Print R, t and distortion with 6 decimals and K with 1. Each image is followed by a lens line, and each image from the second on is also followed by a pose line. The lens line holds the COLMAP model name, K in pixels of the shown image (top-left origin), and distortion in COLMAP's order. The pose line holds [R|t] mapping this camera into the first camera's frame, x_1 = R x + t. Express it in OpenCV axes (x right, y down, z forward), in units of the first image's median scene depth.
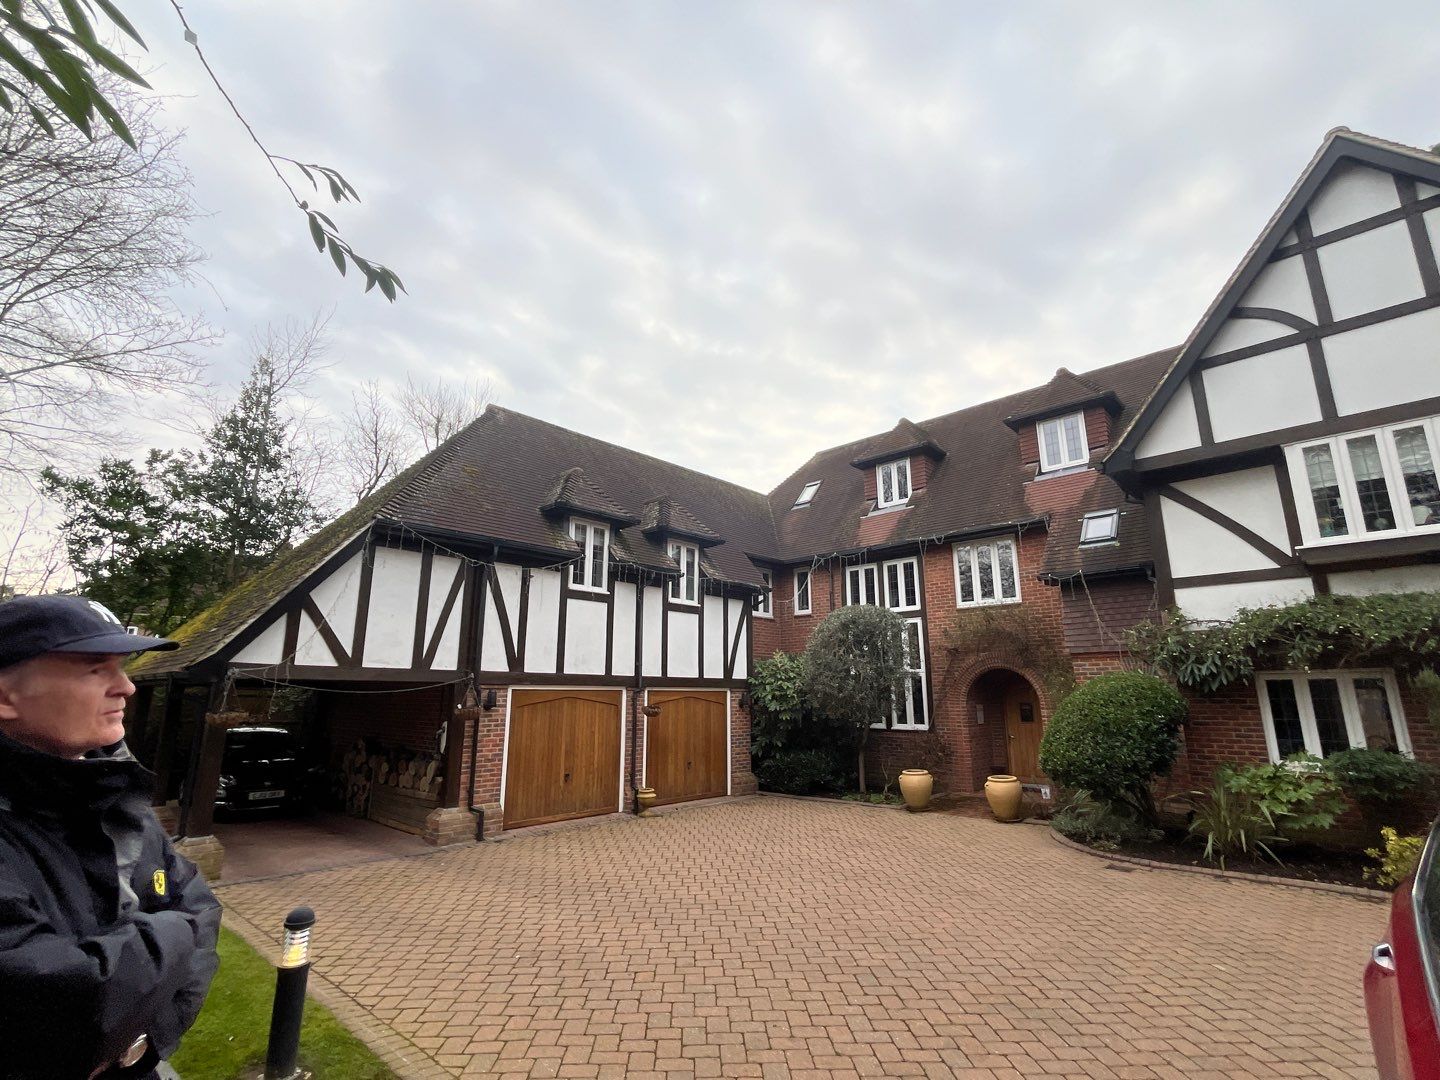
lens RADIAL K [[673.6, 0, 724.3], [0, 673.6, 543.6], [0, 0, 1]] dist [0.003415, -0.001667]
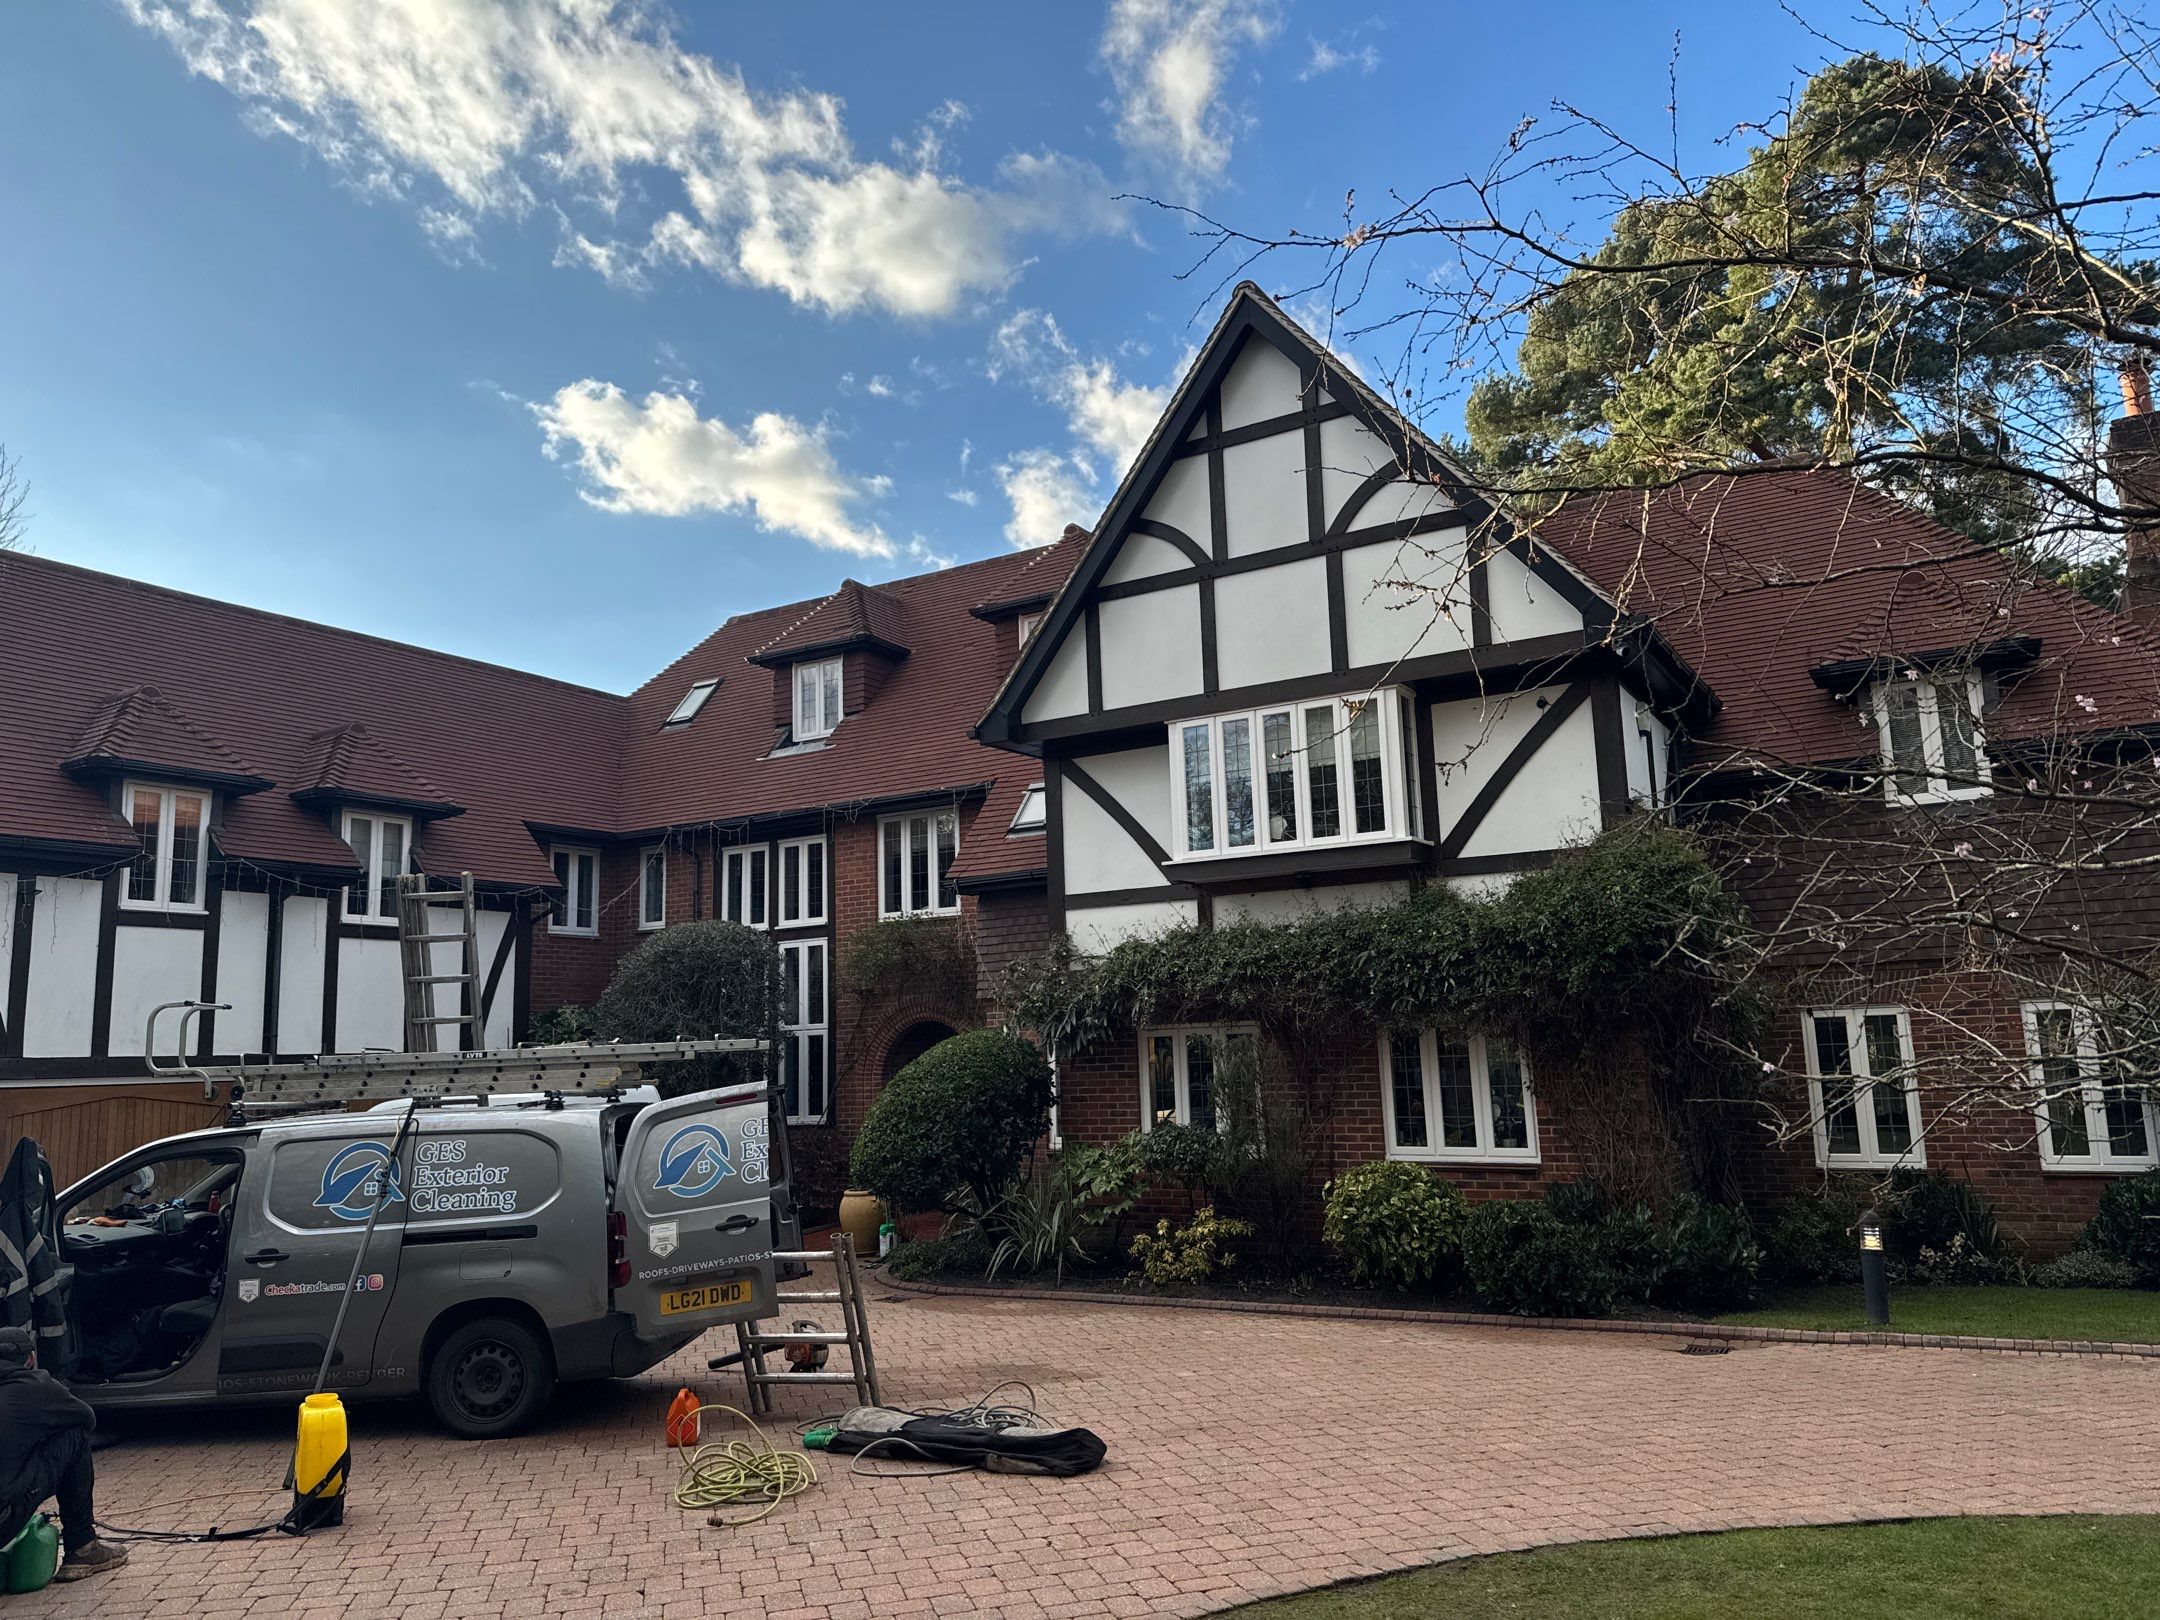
lens RADIAL K [[1520.7, 0, 1093.1], [0, 1520.7, 815.0], [0, 0, 1]] dist [0.062646, -0.057114]
pose [[0.976448, 0.004377, 0.215710, 0.291880], [-0.017930, 0.997982, 0.060915, -0.106698], [-0.215008, -0.063348, 0.974556, -0.447266]]
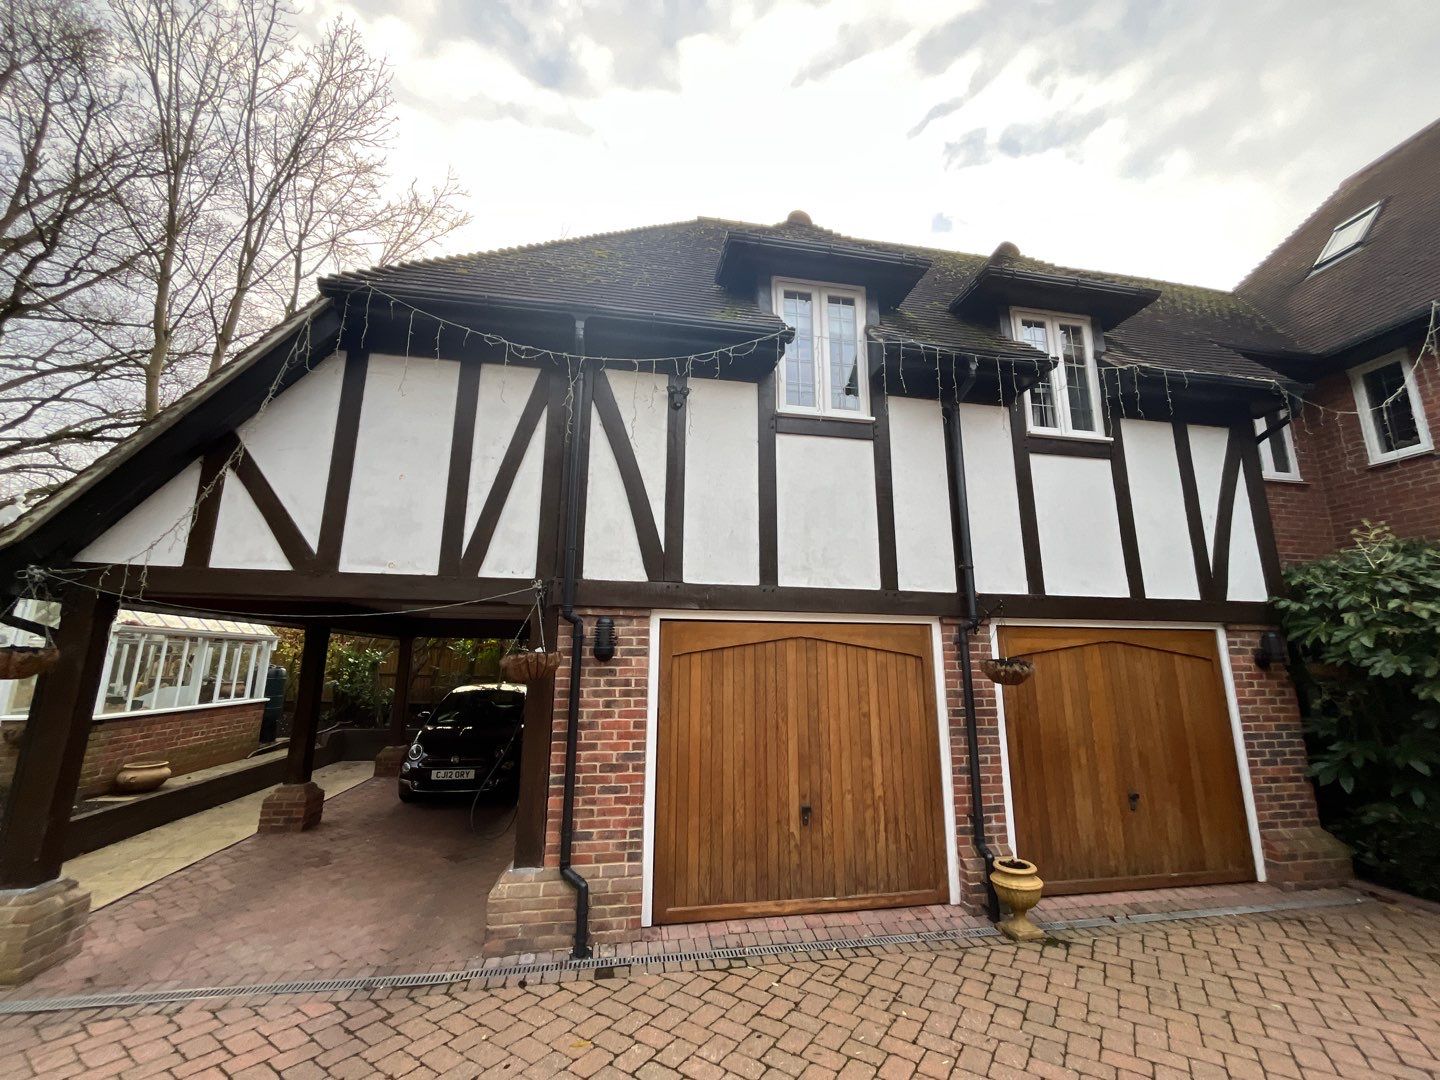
lens RADIAL K [[567.7, 0, 719.9], [0, 567.7, 552.7], [0, 0, 1]] dist [-0.002865, -0.000039]
pose [[0.800294, -0.112132, -0.589029, -0.037076], [0.126664, 0.991805, -0.016714, 0.166737], [0.586076, -0.061233, 0.807939, 0.644552]]
